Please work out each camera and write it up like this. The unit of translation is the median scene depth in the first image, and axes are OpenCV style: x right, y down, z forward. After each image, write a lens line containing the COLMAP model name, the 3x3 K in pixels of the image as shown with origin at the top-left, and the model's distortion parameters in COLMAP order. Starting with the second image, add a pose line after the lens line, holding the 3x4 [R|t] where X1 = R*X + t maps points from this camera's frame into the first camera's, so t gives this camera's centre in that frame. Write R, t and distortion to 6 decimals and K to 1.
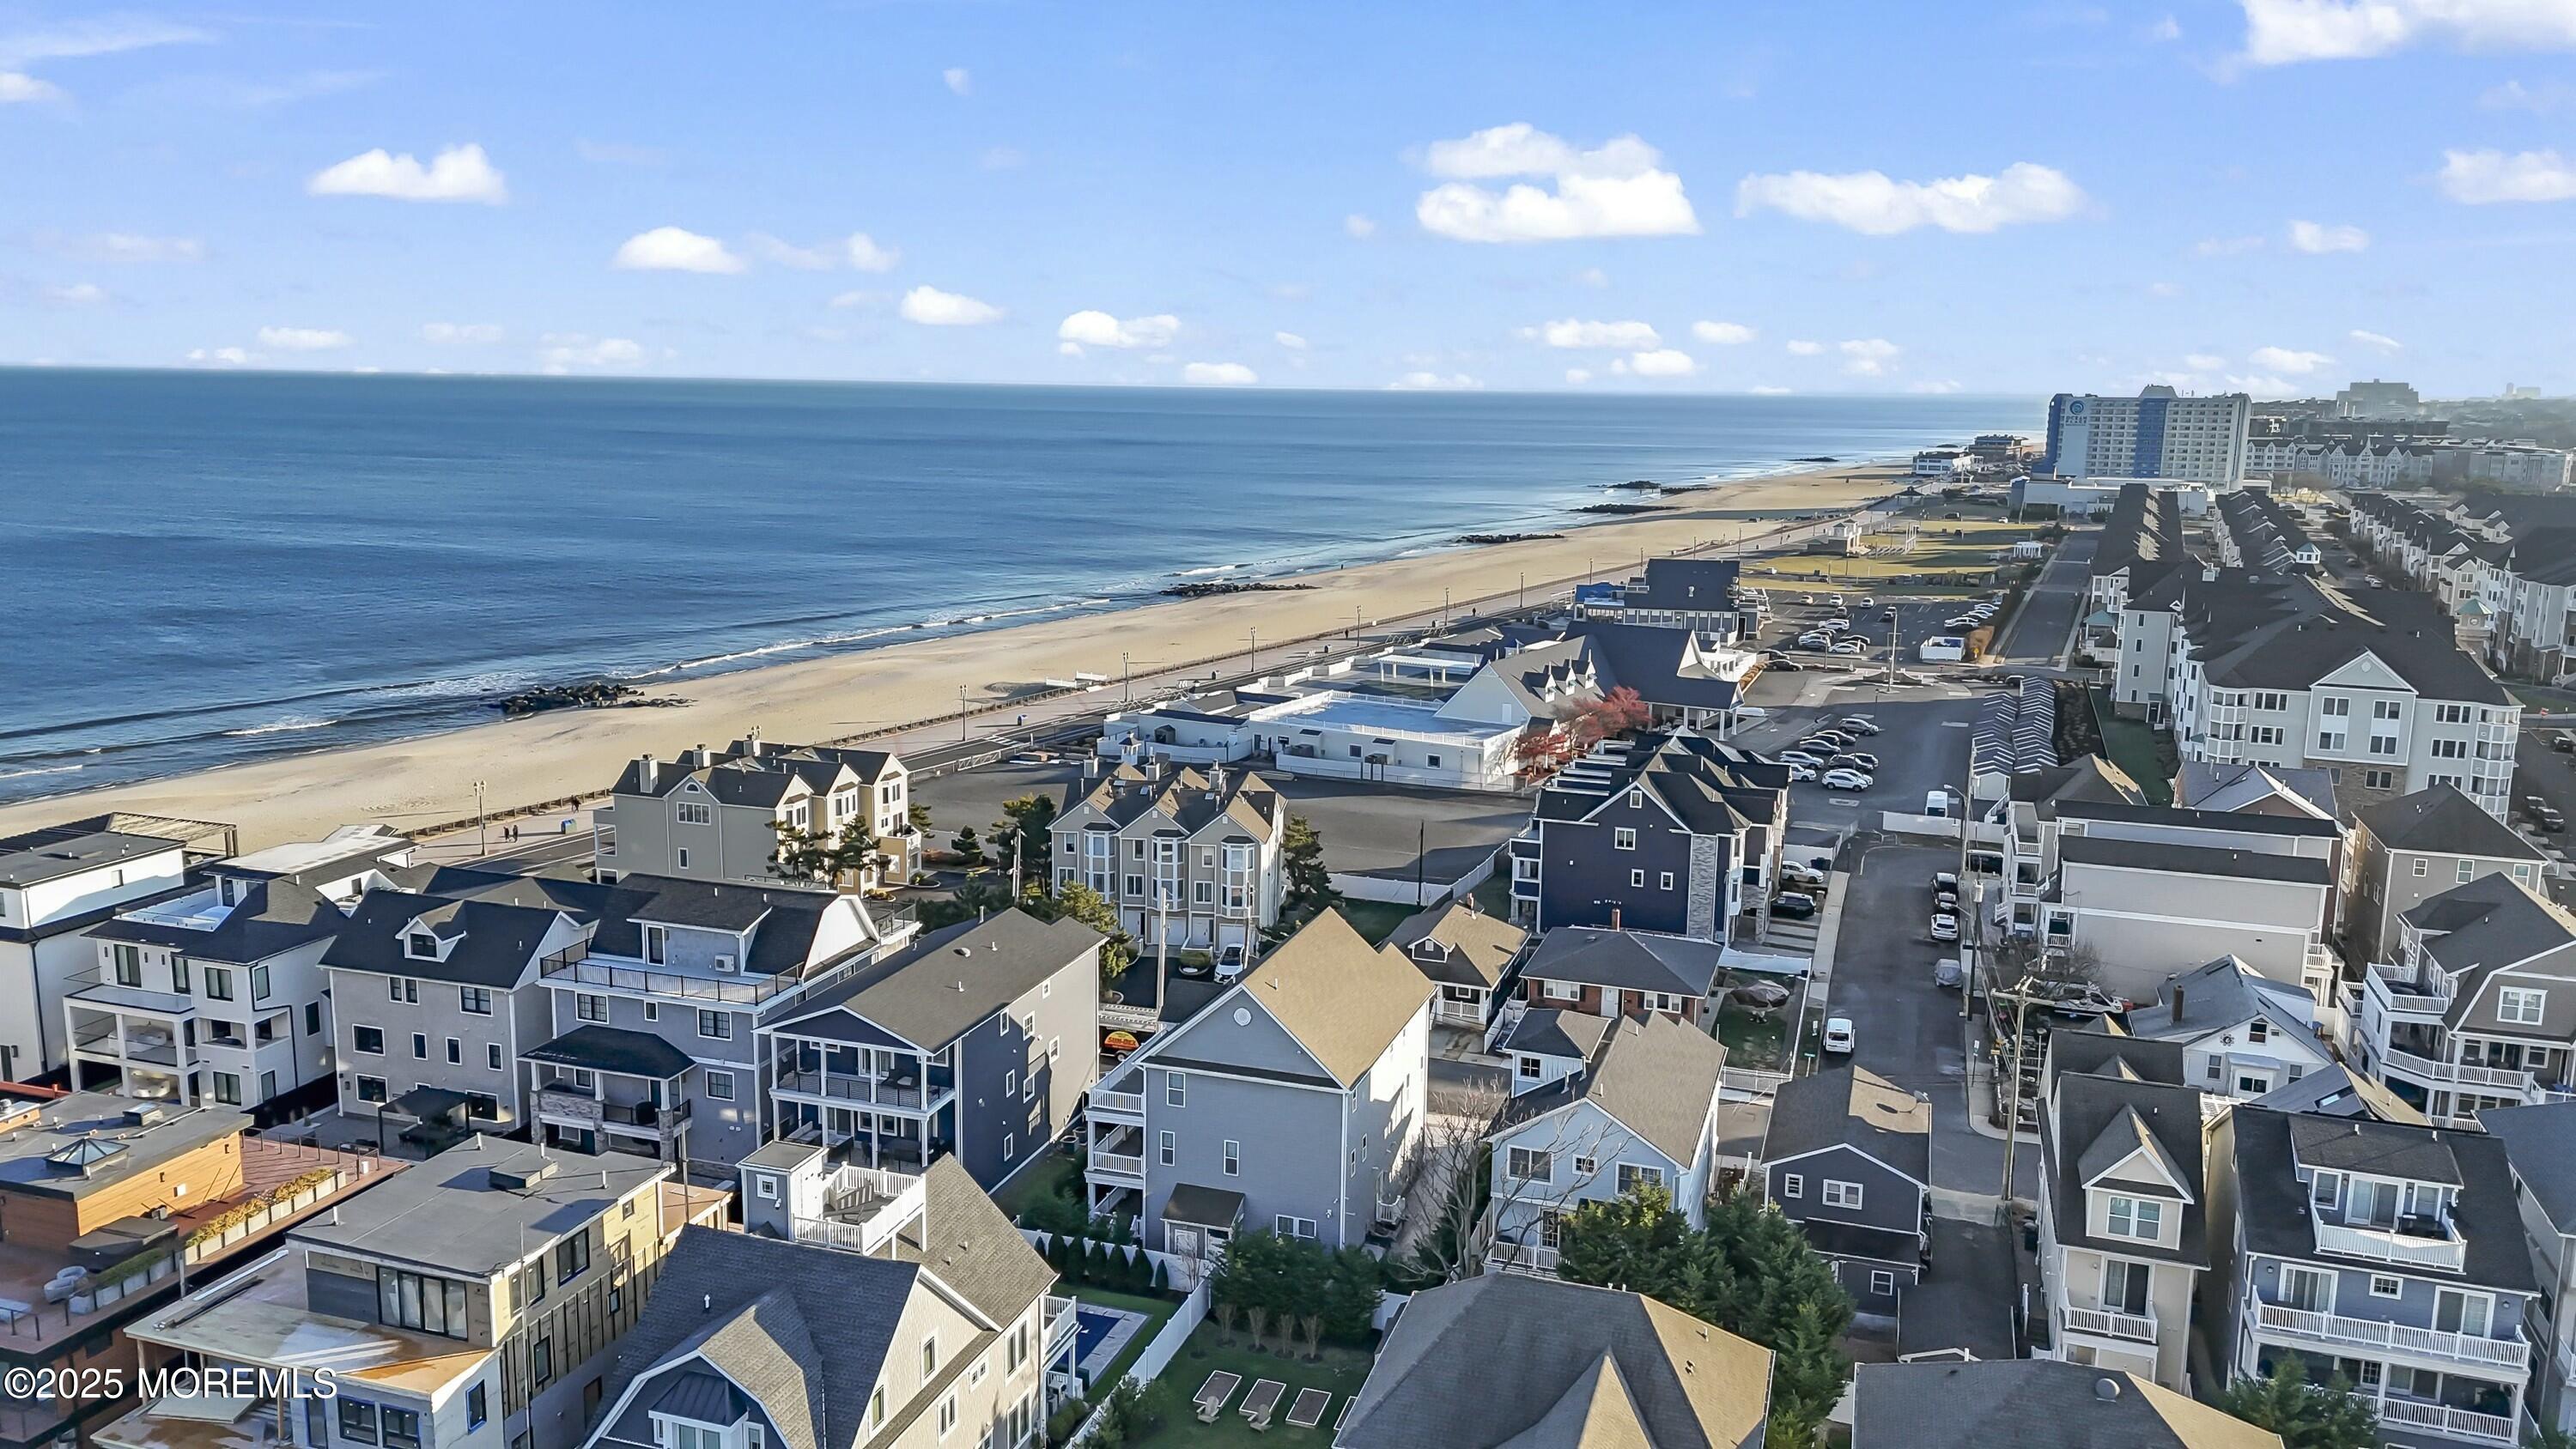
lens RADIAL K [[1845.9, 0, 1288.0], [0, 1845.9, 724.5], [0, 0, 1]] dist [0.080760, -0.053195]
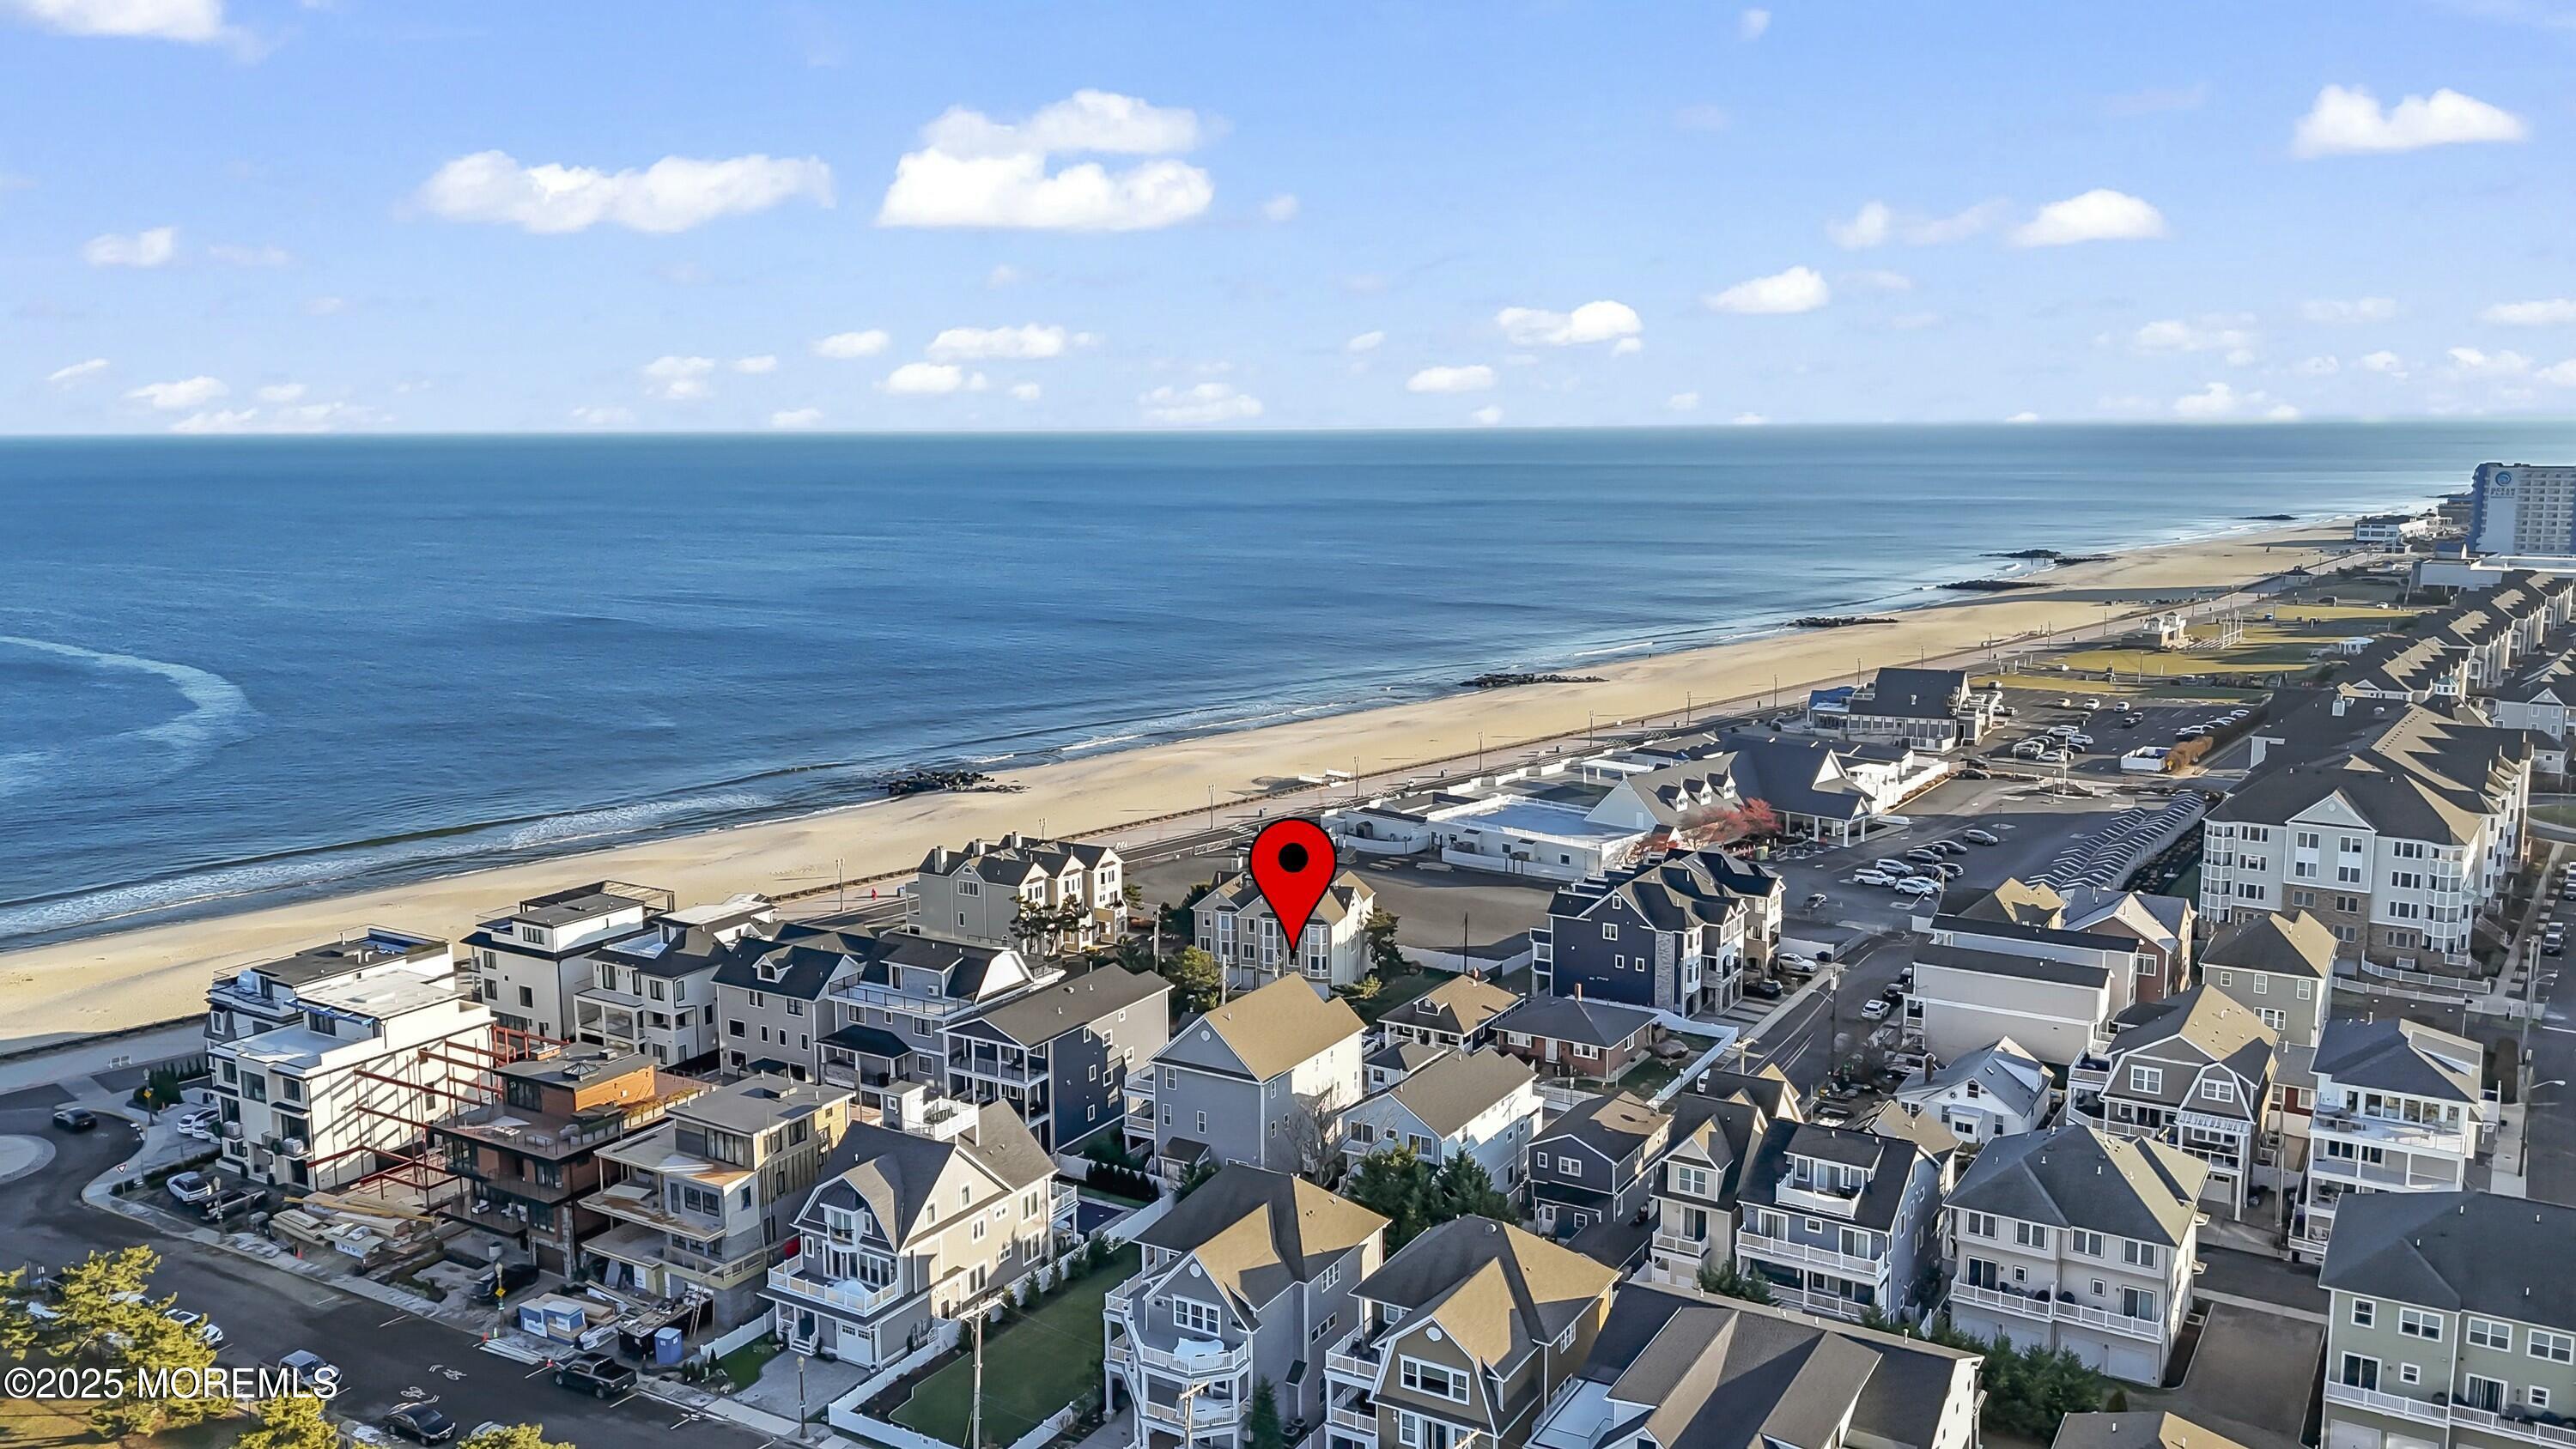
lens RADIAL K [[1881.7, 0, 1295.5], [0, 1881.7, 733.6], [0, 0, 1]] dist [0.112894, -0.112023]
pose [[0.976182, 0.014849, -0.216444, 0.333723], [-0.020270, 0.999533, -0.022848, -0.059959], [0.216004, 0.026691, 0.976028, -0.510552]]
